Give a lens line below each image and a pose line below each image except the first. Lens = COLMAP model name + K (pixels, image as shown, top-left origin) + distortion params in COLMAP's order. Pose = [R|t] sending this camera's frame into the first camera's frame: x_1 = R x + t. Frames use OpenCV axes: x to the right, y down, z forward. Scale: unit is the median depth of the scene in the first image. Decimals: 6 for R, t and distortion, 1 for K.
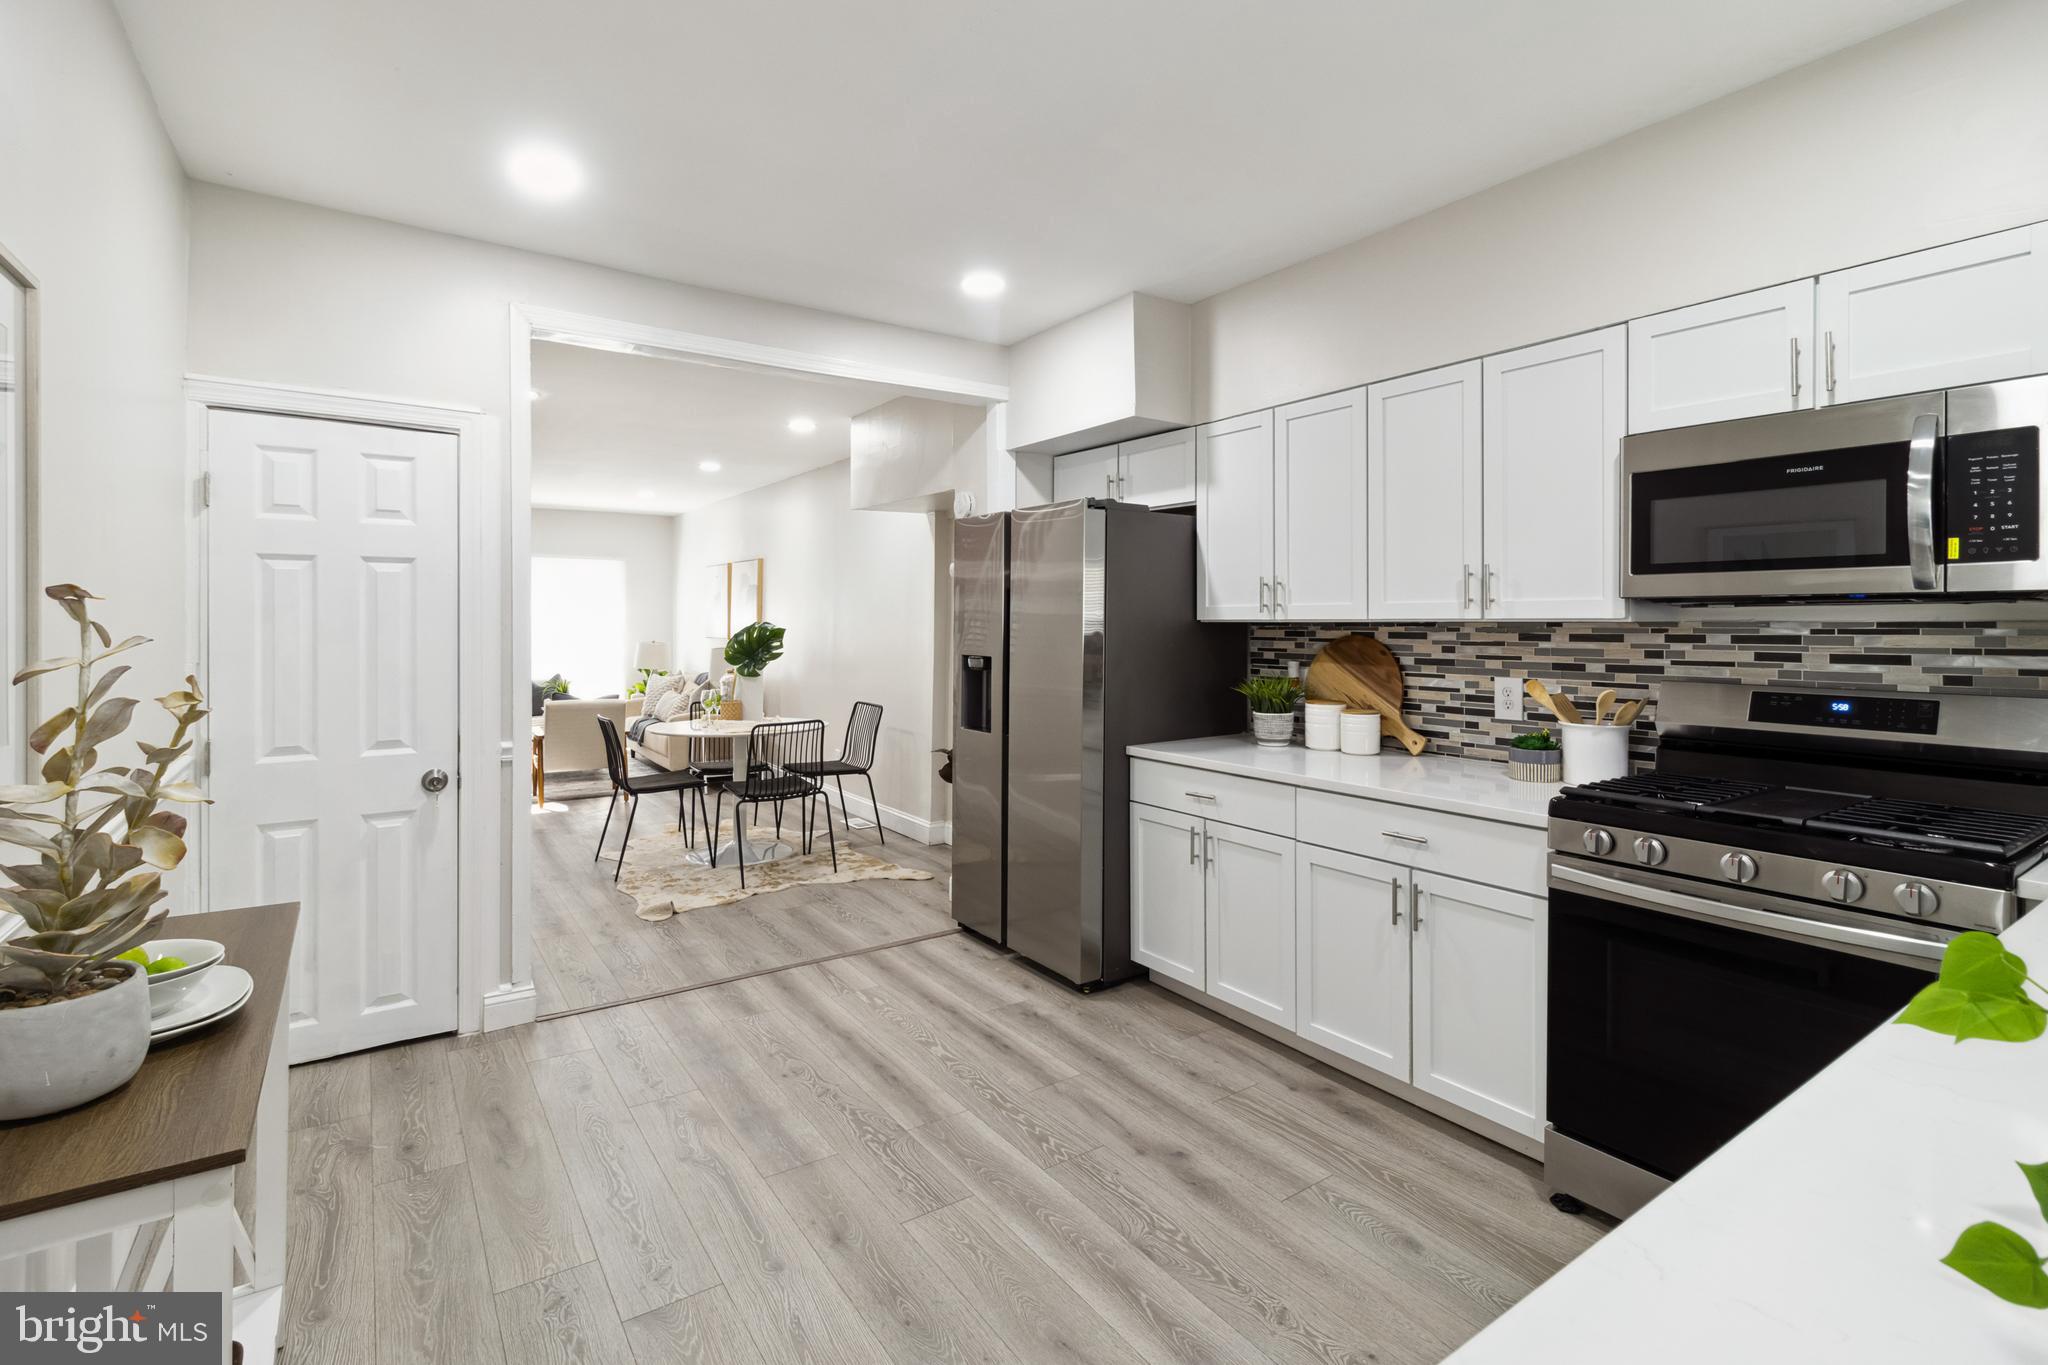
lens RADIAL K [[951.5, 0, 1023.0], [0, 951.5, 630.0], [0, 0, 1]] dist [0.005238, 0.000533]
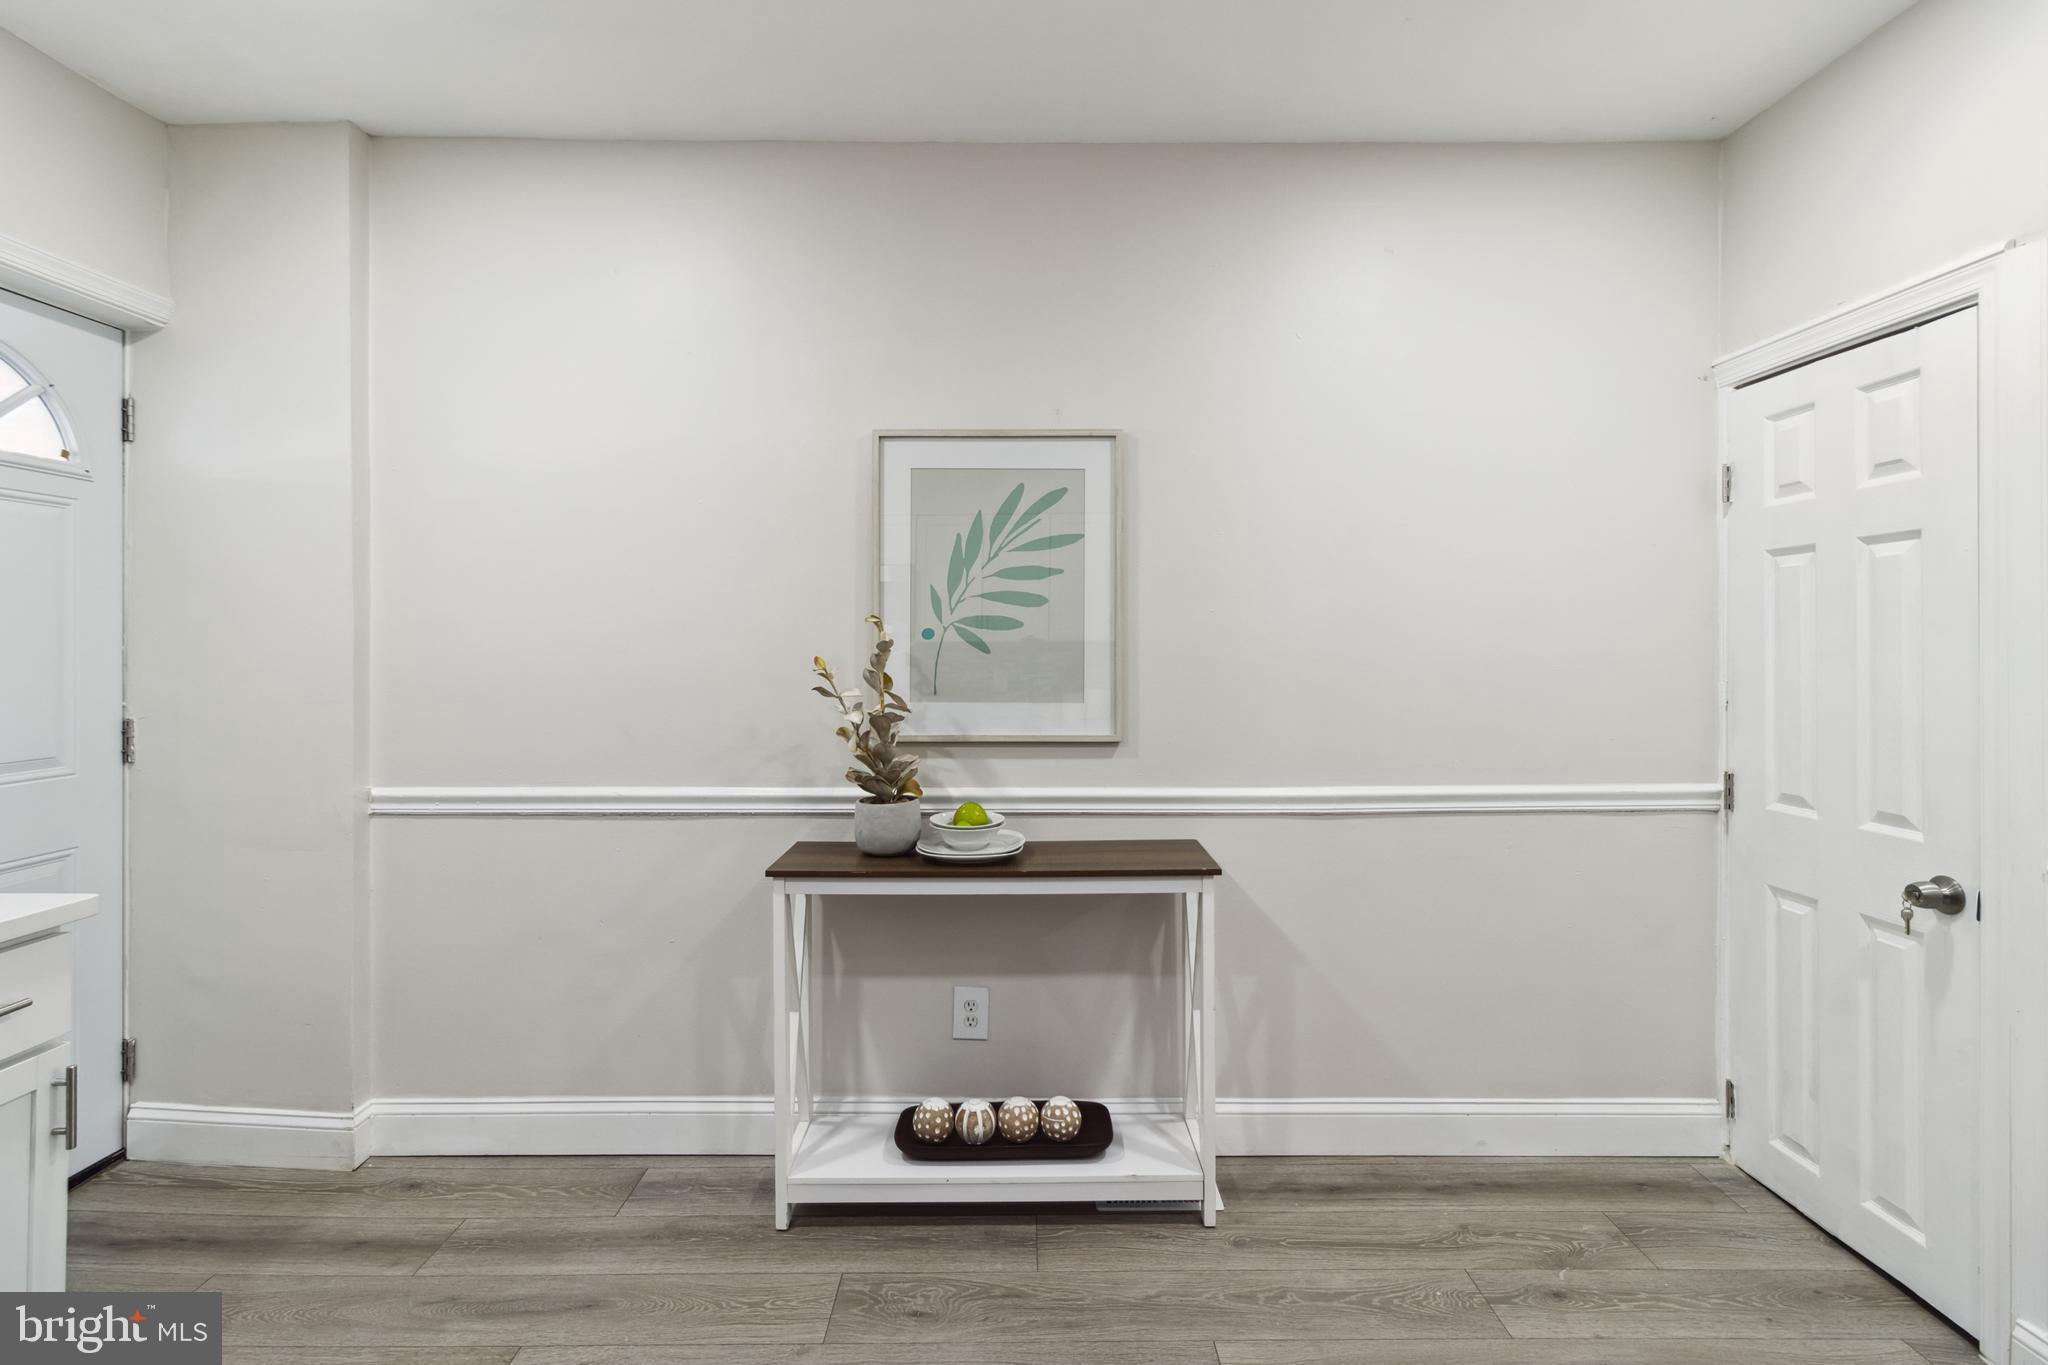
lens RADIAL K [[942.1, 0, 1024.3], [0, 942.1, 651.8], [0, 0, 1]] dist [0.001261, -0.000167]
pose [[-0.564276, -0.001038, -0.825585, 0.203765], [-0.010186, 0.999932, 0.005705, 0.007351], [0.825523, 0.011629, -0.564249, 0.862709]]
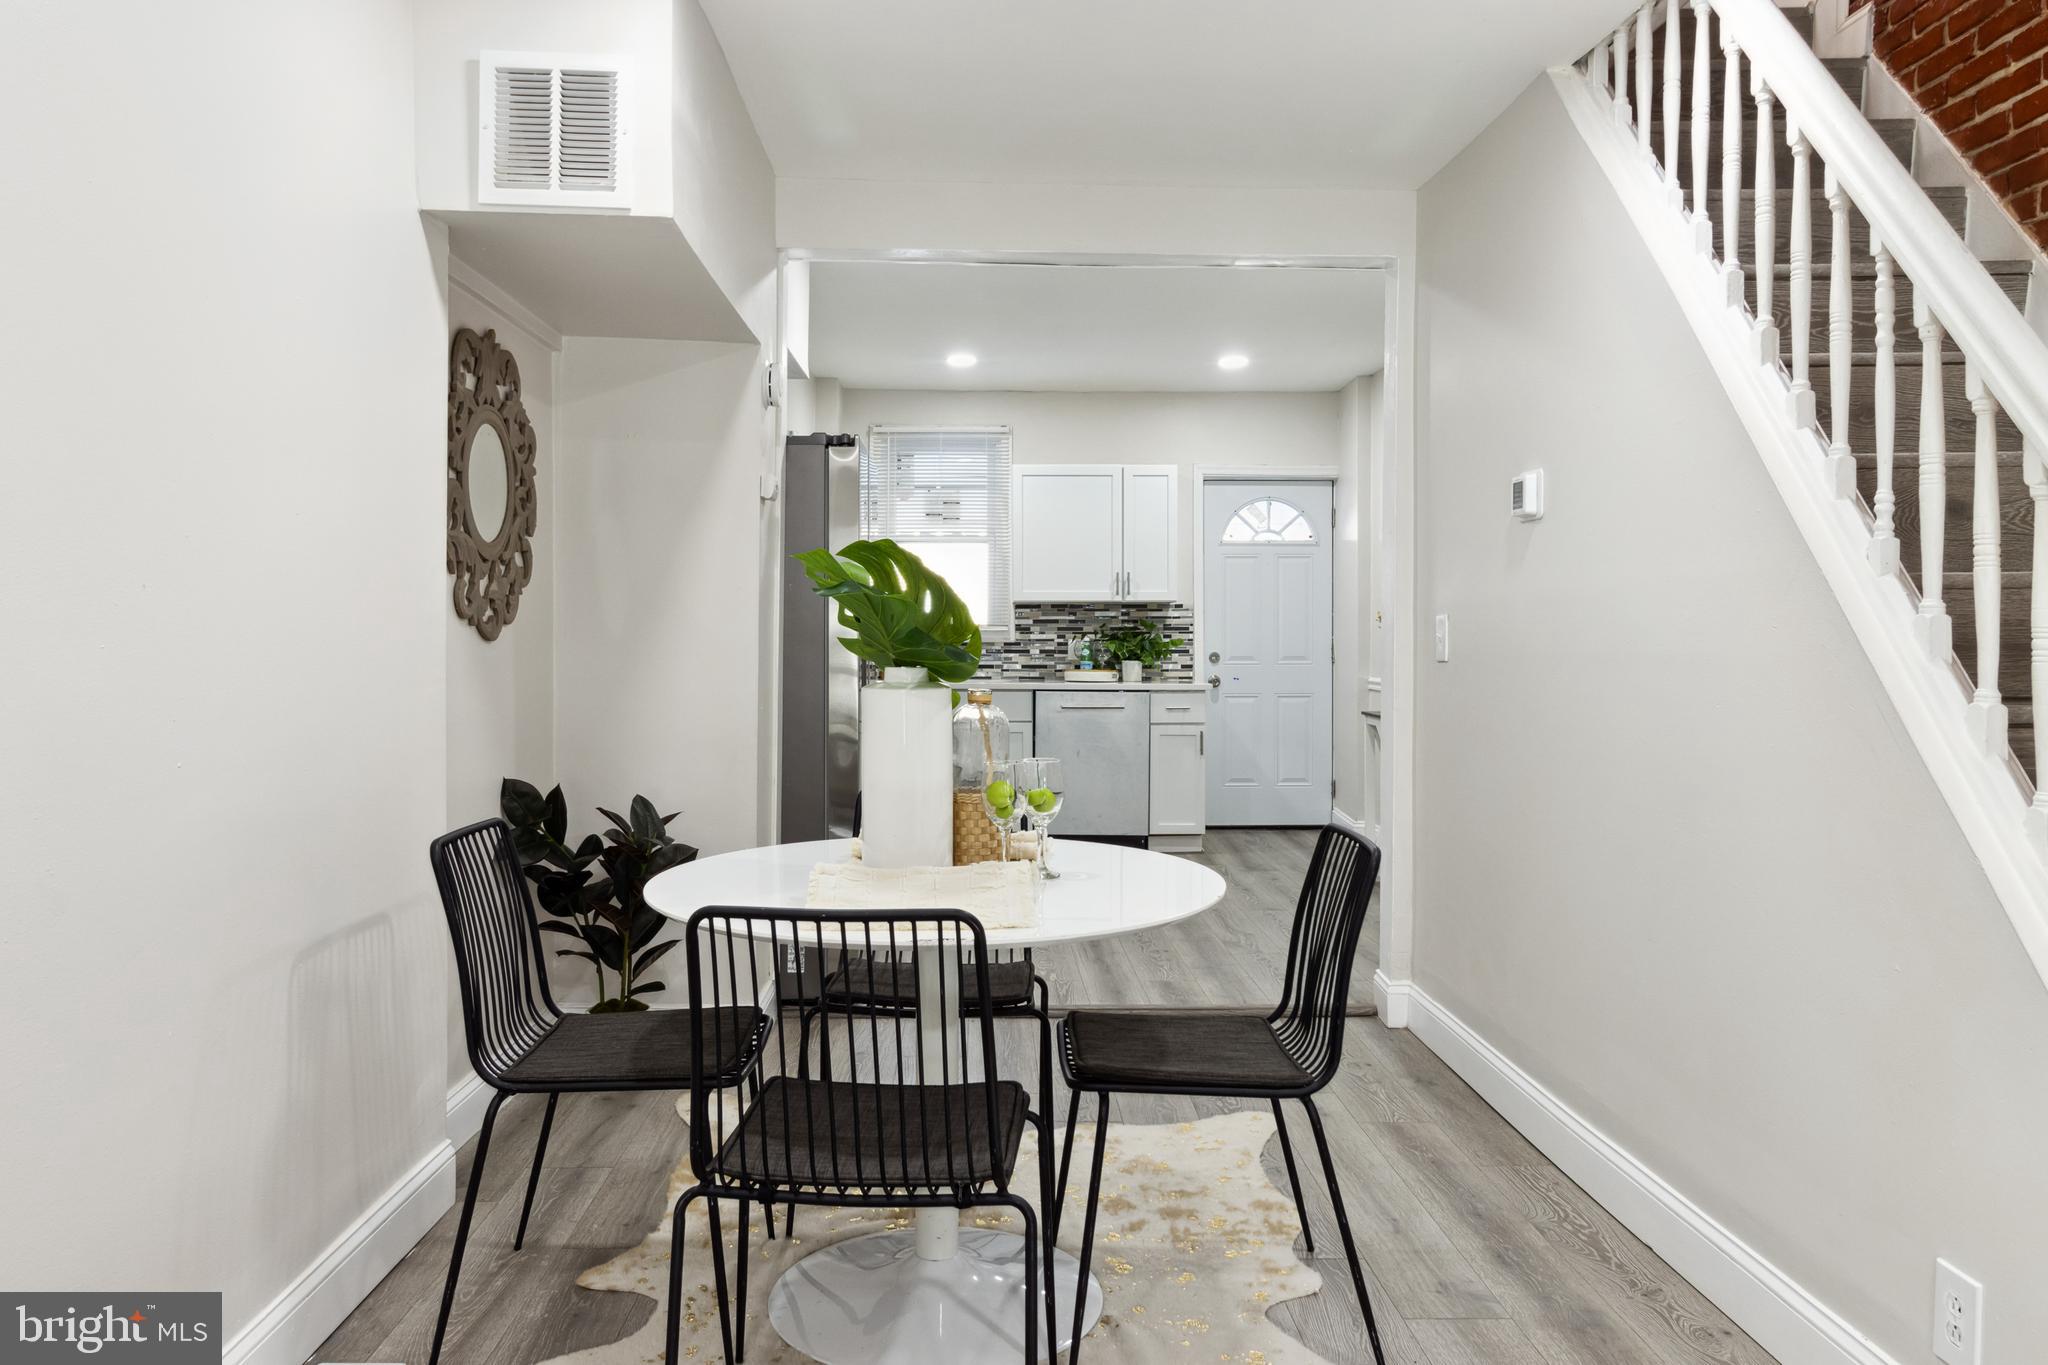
lens RADIAL K [[1476.0, 0, 1021.1], [0, 1476.0, 640.4], [0, 0, 1]] dist [0.000811, -0.001334]
pose [[-0.841109, -0.007823, 0.540809, -1.070966], [-0.001522, 0.999926, 0.012097, 0.033719], [-0.540864, 0.009352, -0.841058, 2.576264]]
